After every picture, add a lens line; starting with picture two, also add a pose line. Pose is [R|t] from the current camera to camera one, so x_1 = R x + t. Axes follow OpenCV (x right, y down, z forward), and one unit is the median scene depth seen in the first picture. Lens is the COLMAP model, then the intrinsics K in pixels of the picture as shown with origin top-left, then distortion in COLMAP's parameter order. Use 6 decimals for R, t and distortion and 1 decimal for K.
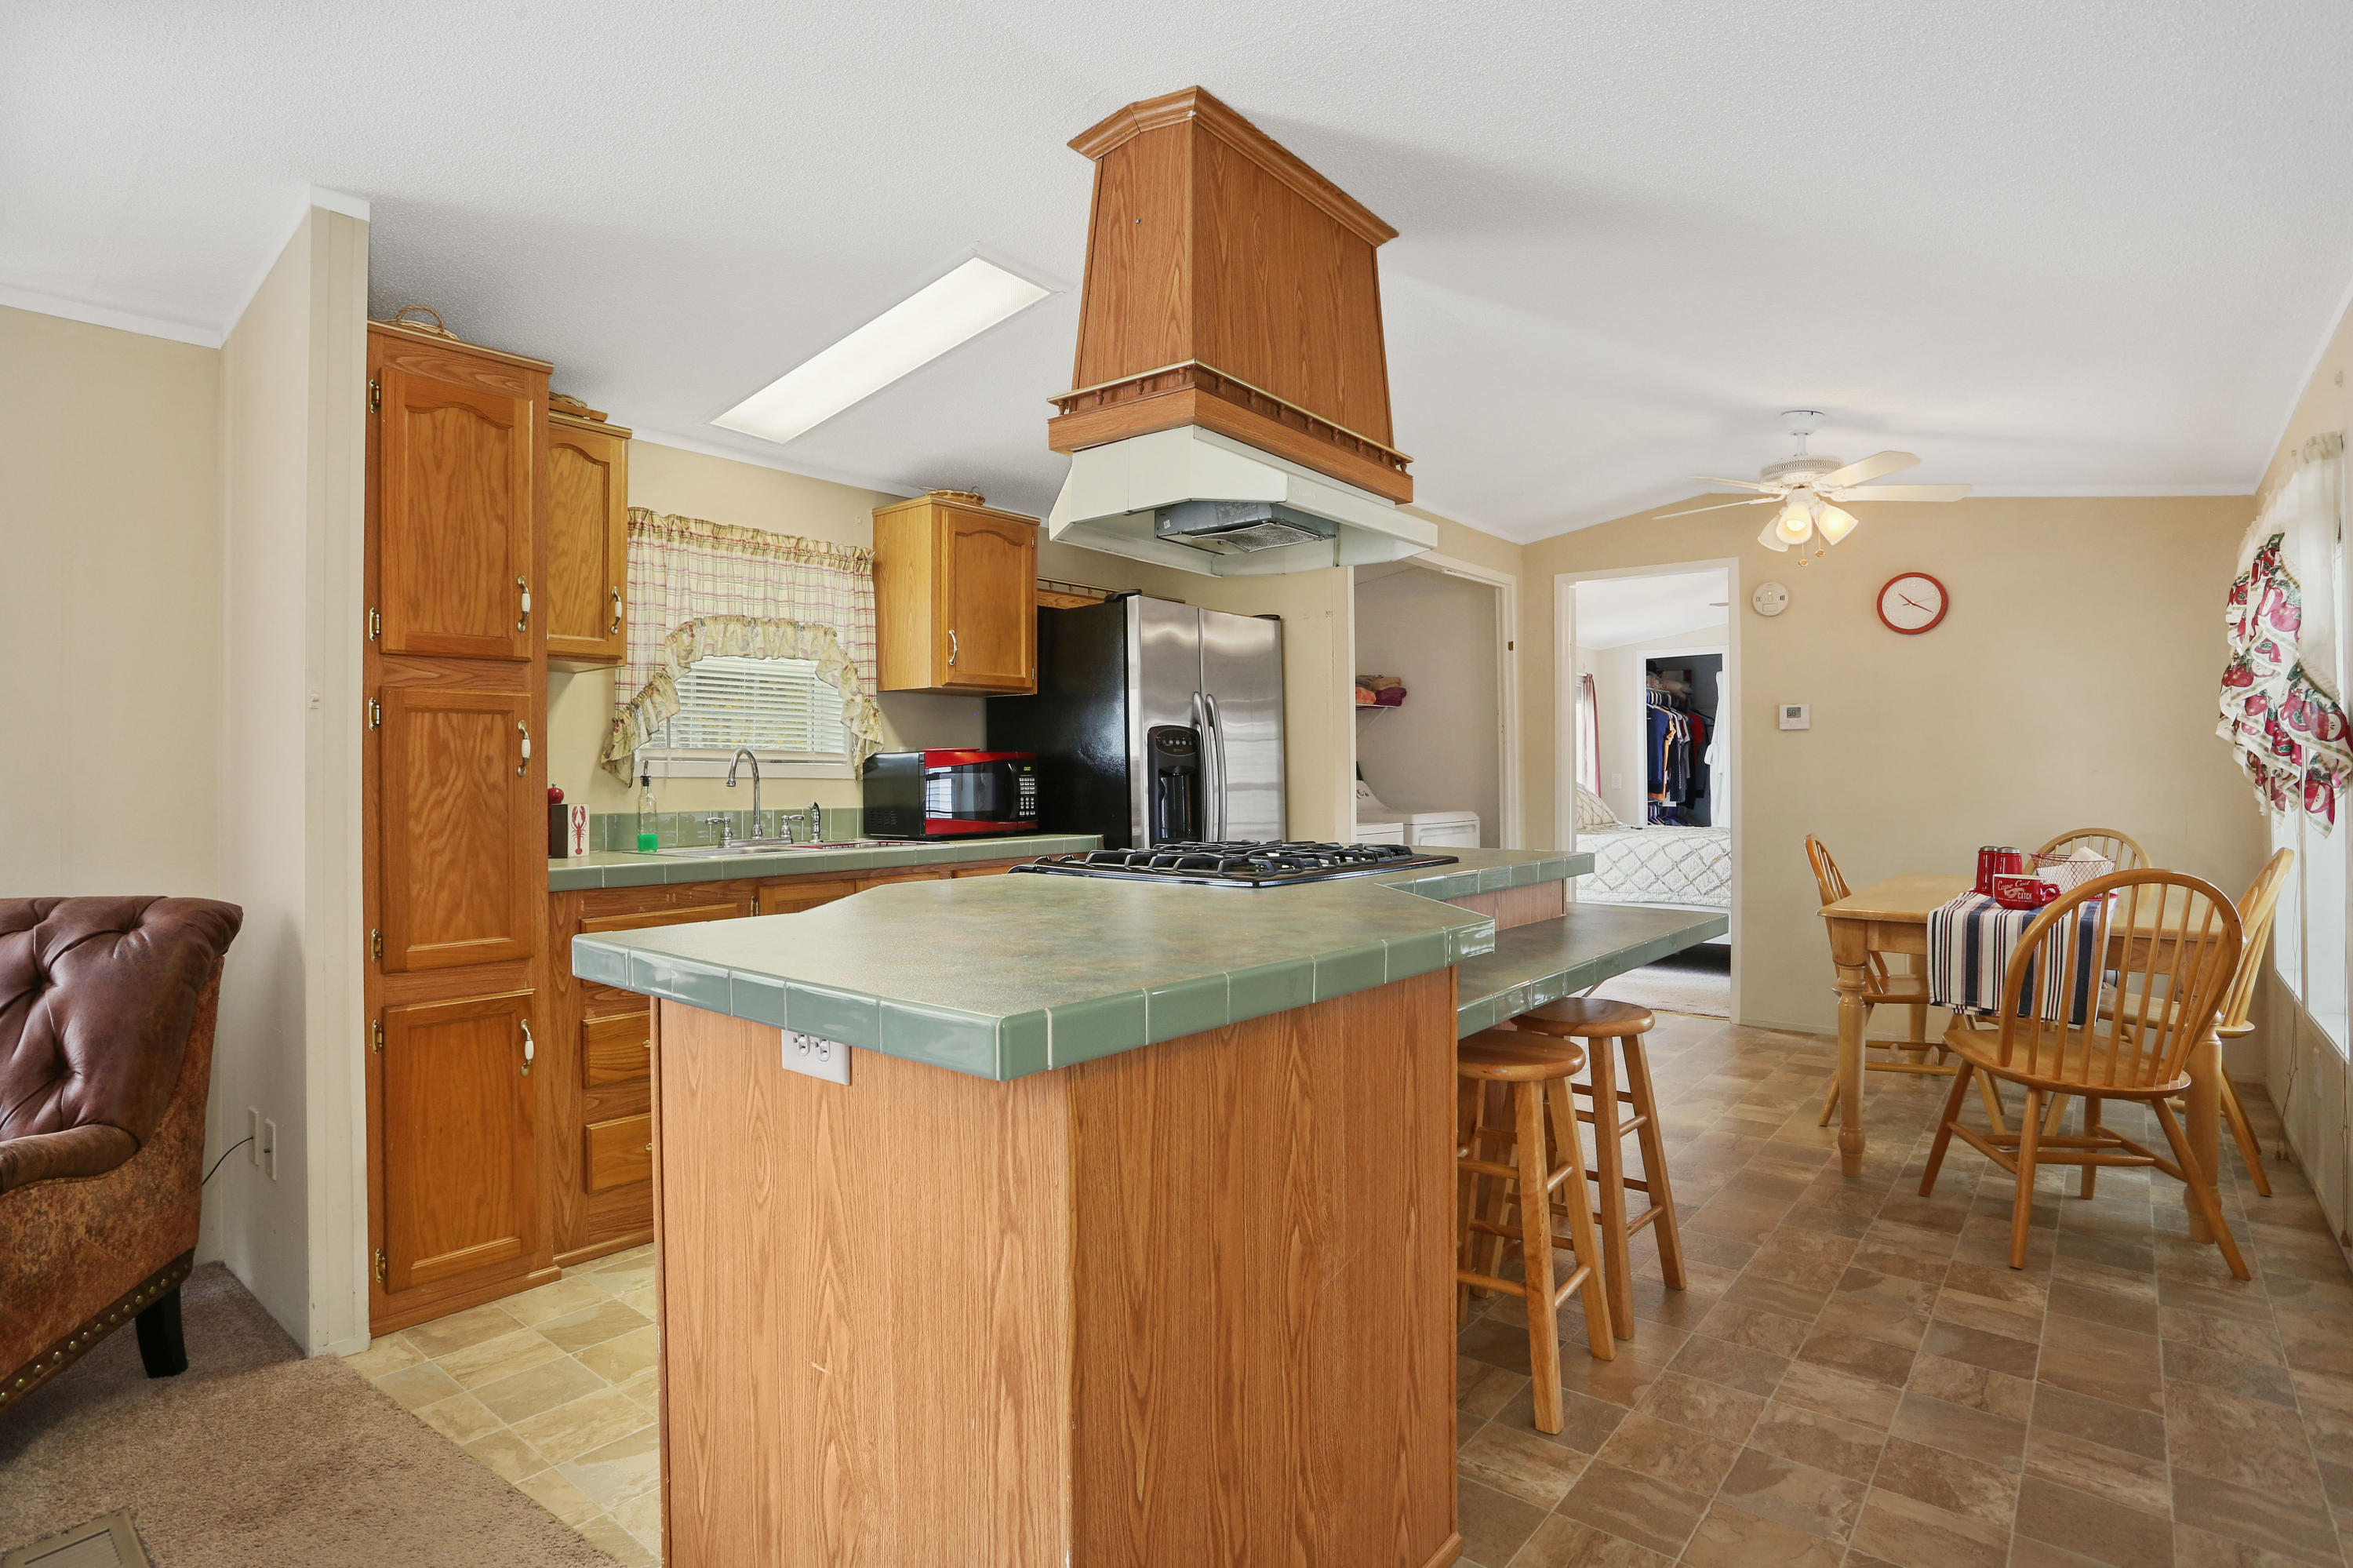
lens RADIAL K [[1203.0, 0, 1133.9], [0, 1203.0, 788.0], [0, 0, 1]] dist [-0.044606, -0.001074]
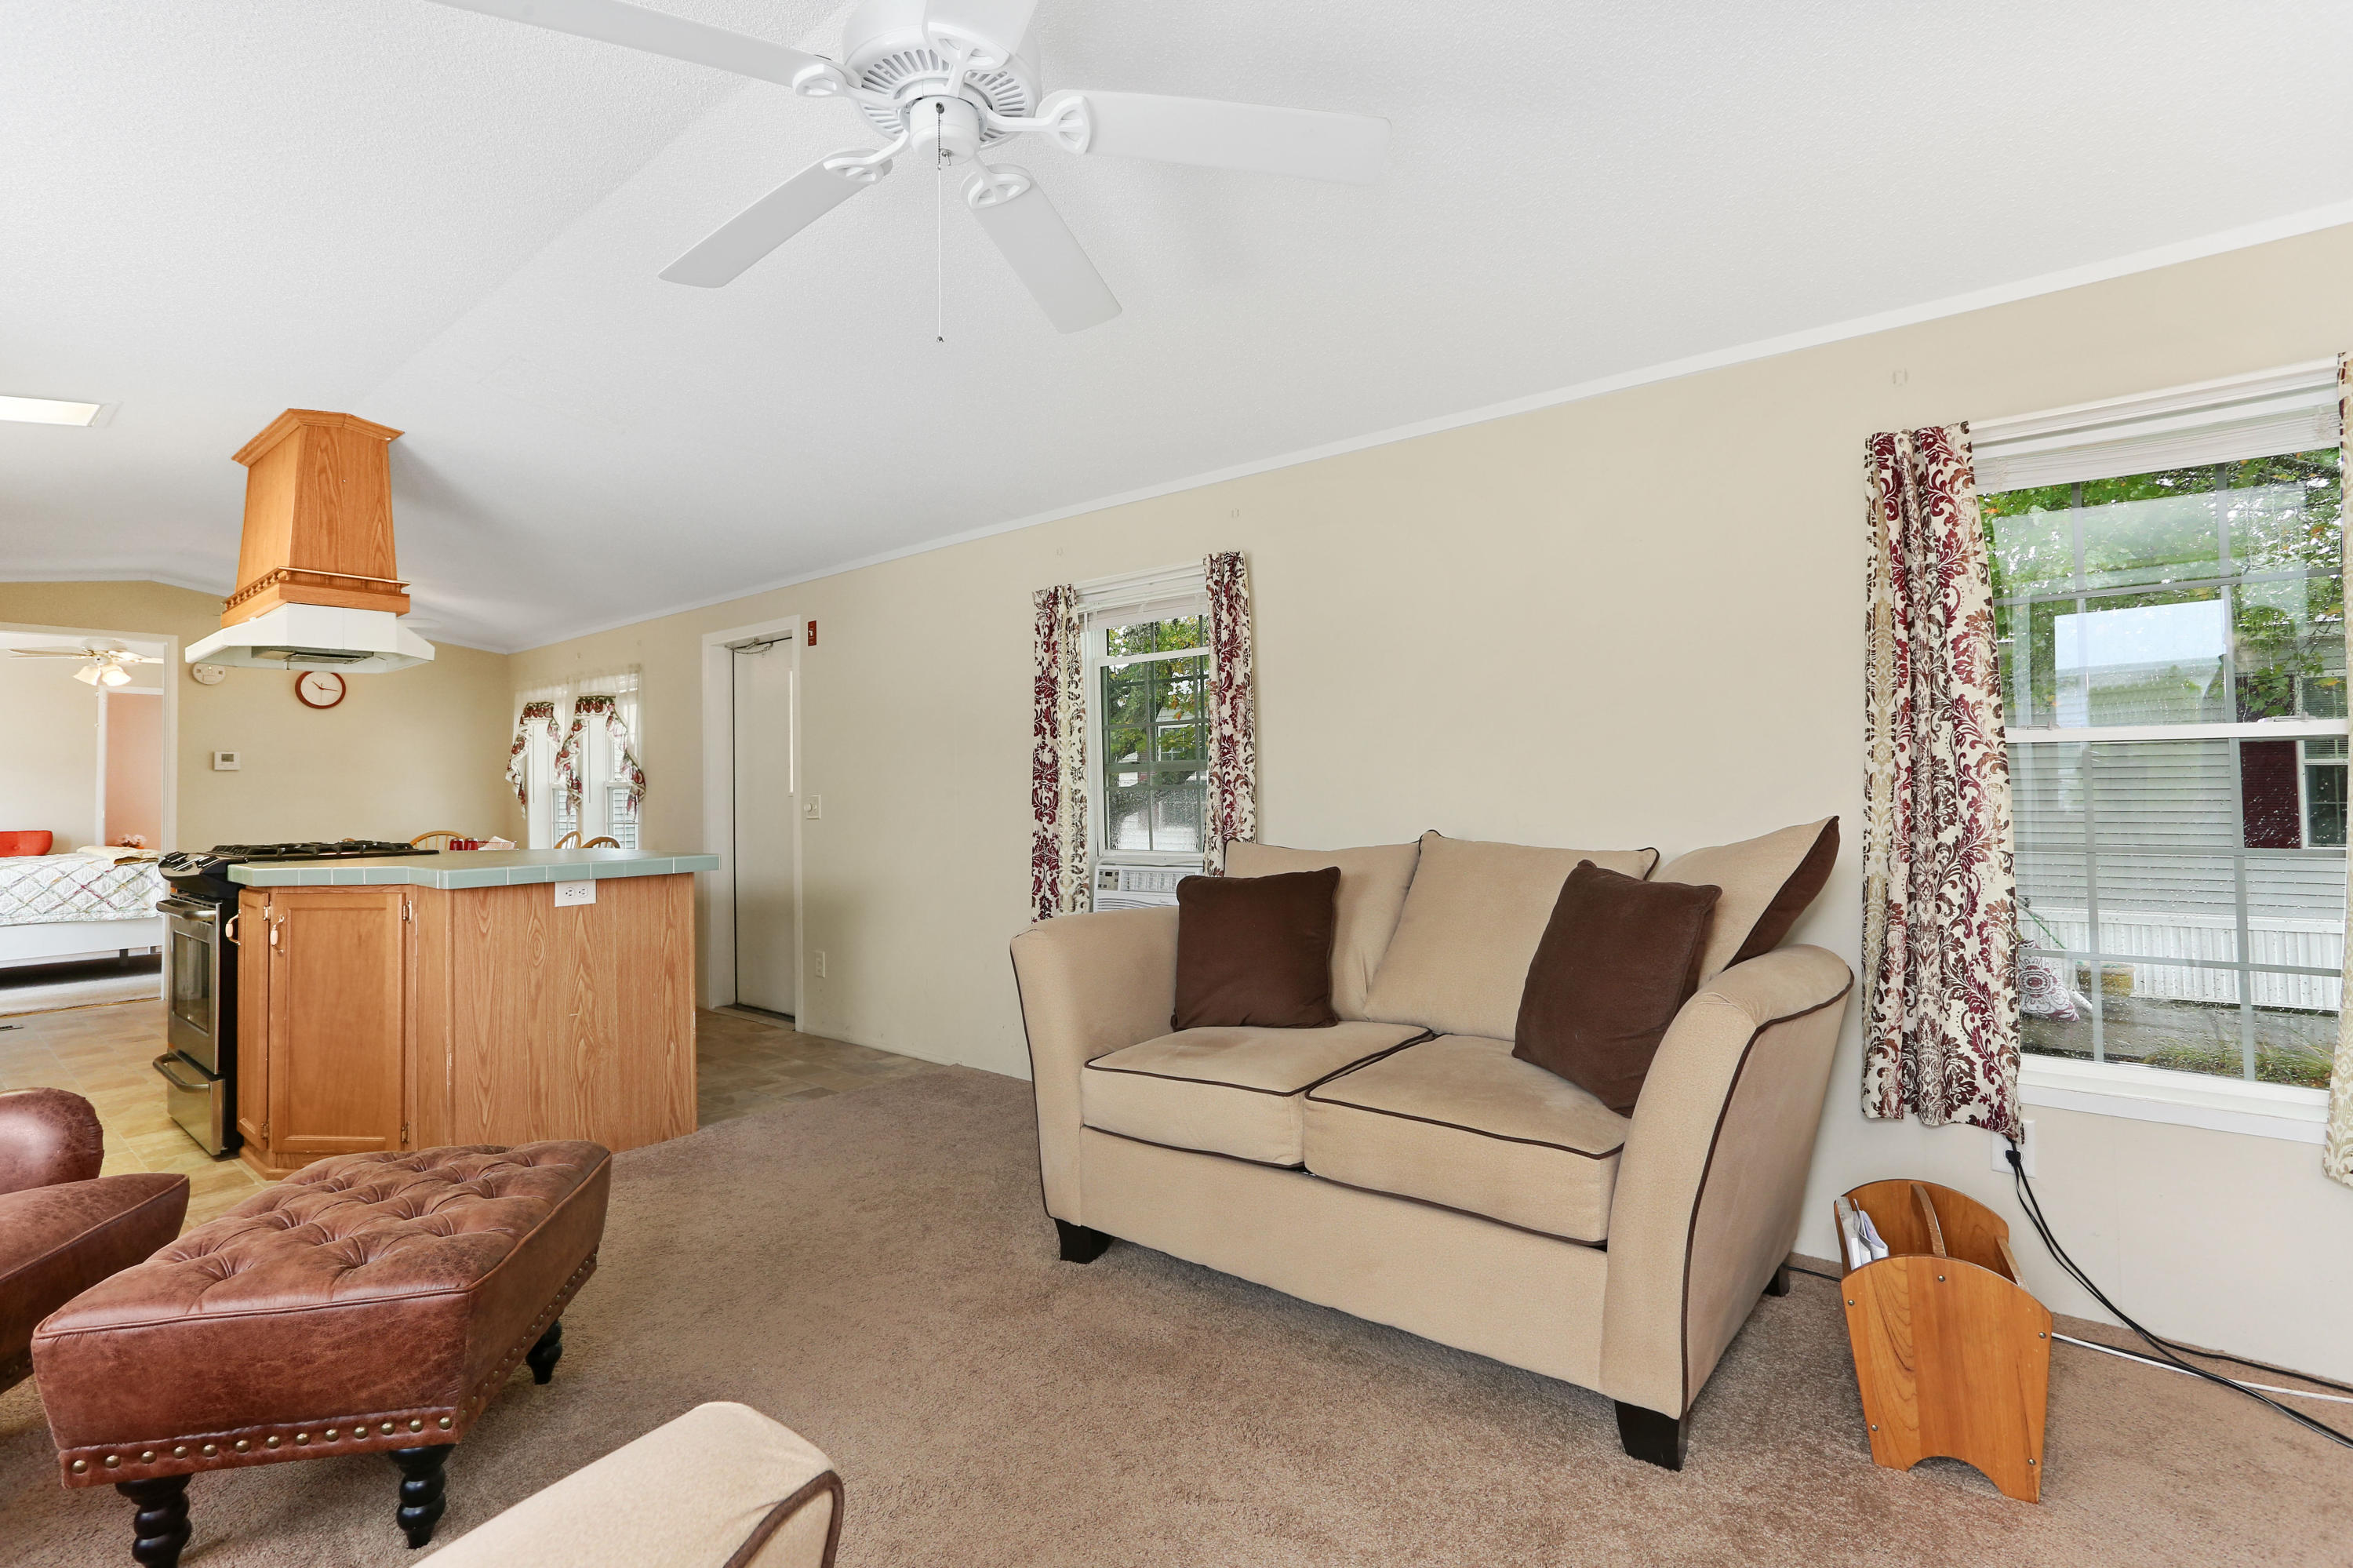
lens RADIAL K [[1153.4, 0, 1241.4], [0, 1153.4, 745.1], [0, 0, 1]] dist [-0.046684, 0.016742]
pose [[-0.030486, 0.039538, 0.998753, -1.074772], [0.028435, 0.998847, -0.038673, 0.006945], [-0.999131, 0.027221, -0.031575, -0.167319]]
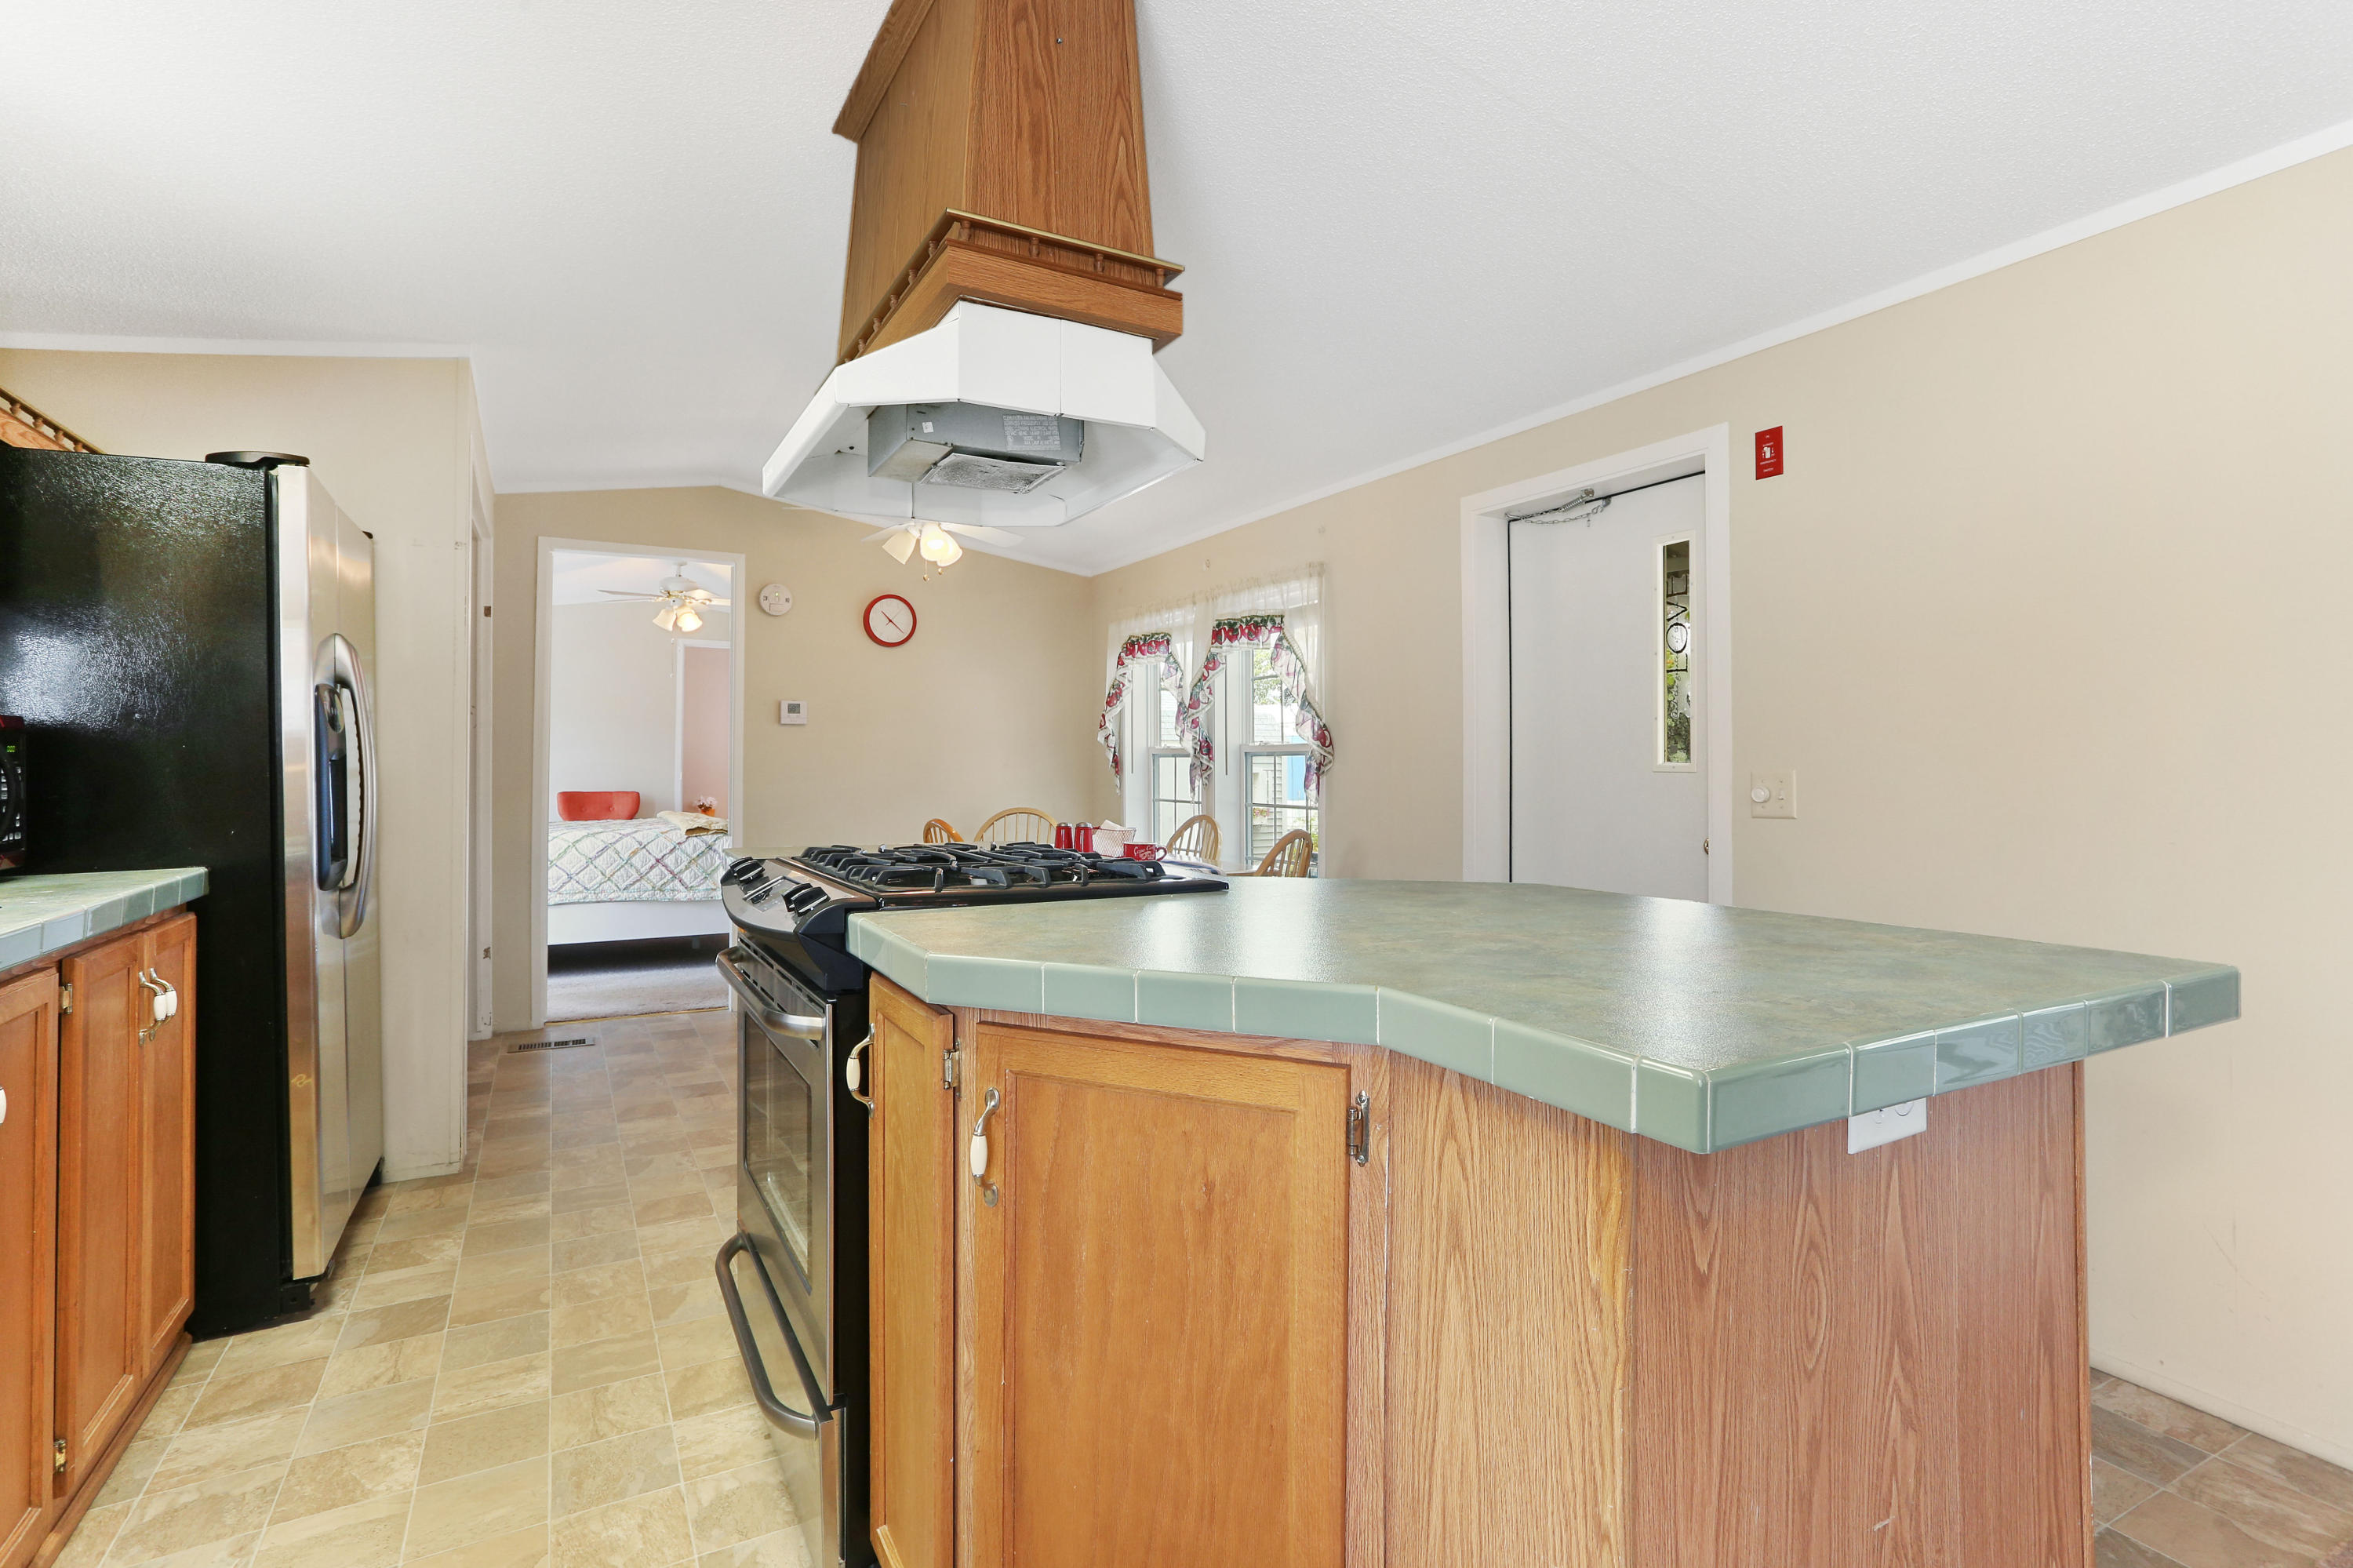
lens RADIAL K [[1153.4, 0, 1193.0], [0, 1153.4, 728.9], [0, 0, 1]] dist [-0.046684, 0.016742]
pose [[0.345805, 0.033822, 0.937697, -0.414579], [0.008610, 0.999194, -0.039216, -0.001977], [-0.938267, 0.021635, 0.345235, 0.426515]]
